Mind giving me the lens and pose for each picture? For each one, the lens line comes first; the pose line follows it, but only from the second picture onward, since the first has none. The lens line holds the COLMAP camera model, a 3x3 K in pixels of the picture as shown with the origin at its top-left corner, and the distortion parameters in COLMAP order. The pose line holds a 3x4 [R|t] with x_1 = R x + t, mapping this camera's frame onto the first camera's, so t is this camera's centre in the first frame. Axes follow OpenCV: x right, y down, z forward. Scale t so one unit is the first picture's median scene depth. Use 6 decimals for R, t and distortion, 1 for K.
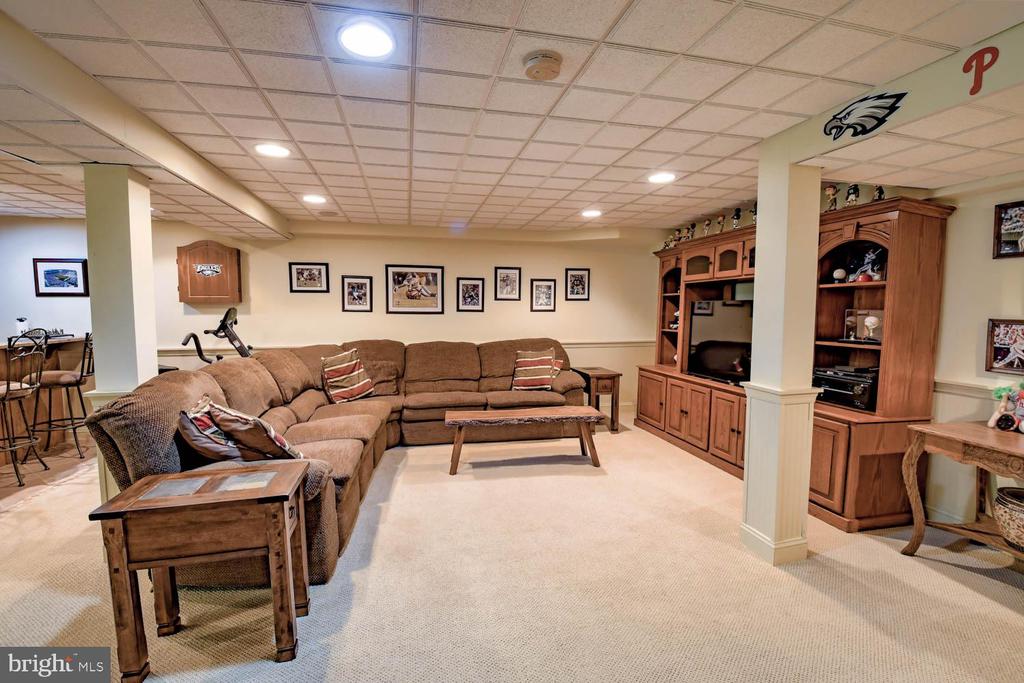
lens RADIAL K [[448.8, 0, 507.1], [0, 448.8, 342.8], [0, 0, 1]] dist [-0.021980, -0.002364]
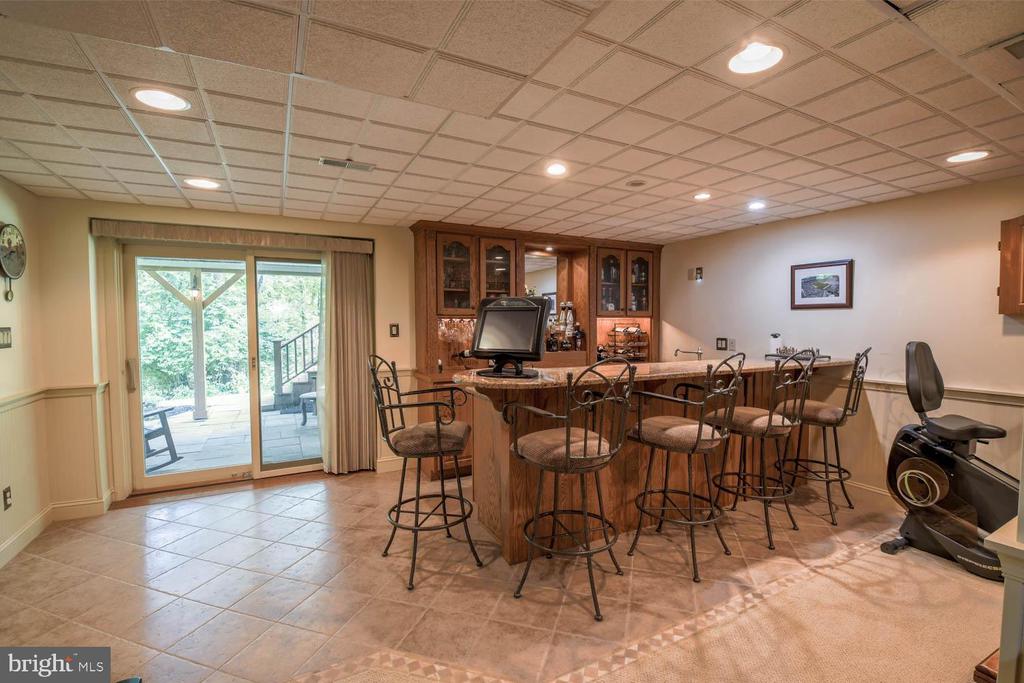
lens RADIAL K [[448.8, 0, 506.4], [0, 448.8, 335.9], [0, 0, 1]] dist [-0.021980, -0.002364]
pose [[0.239239, 0.025642, -0.970622, -0.354454], [-0.071277, 0.997418, 0.008782, -0.020837], [0.968341, 0.067082, 0.240449, 0.240087]]
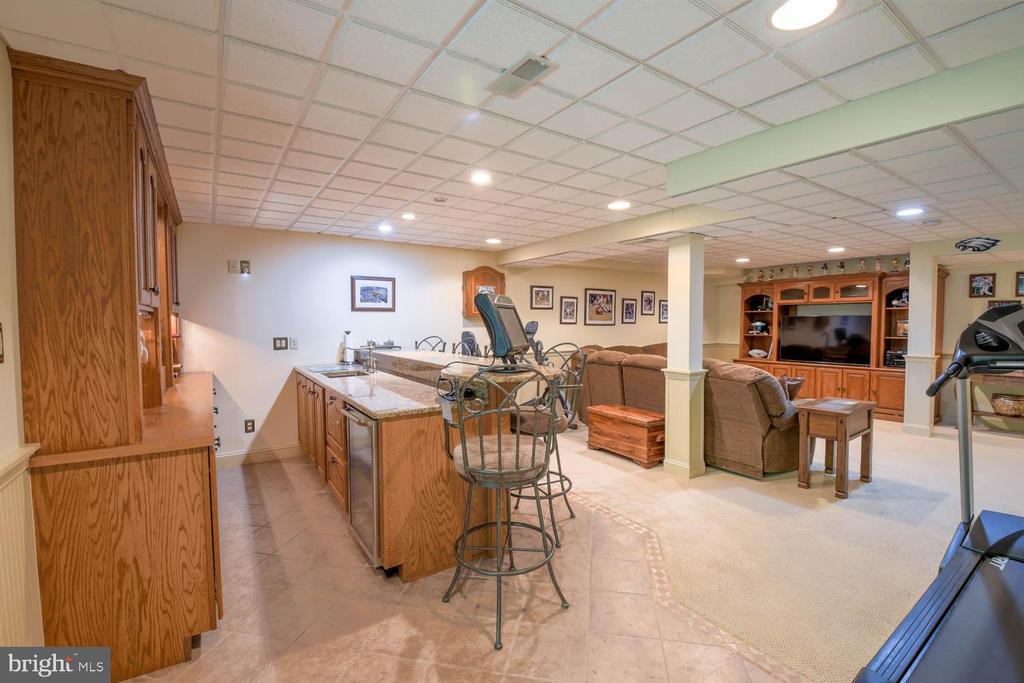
lens RADIAL K [[448.8, 0, 508.7], [0, 448.8, 341.1], [0, 0, 1]] dist [-0.021980, -0.002364]
pose [[0.937675, -0.020243, 0.346922, -1.102464], [0.031590, 0.999134, -0.027081, 0.010088], [-0.346073, 0.036352, 0.937503, -0.167874]]
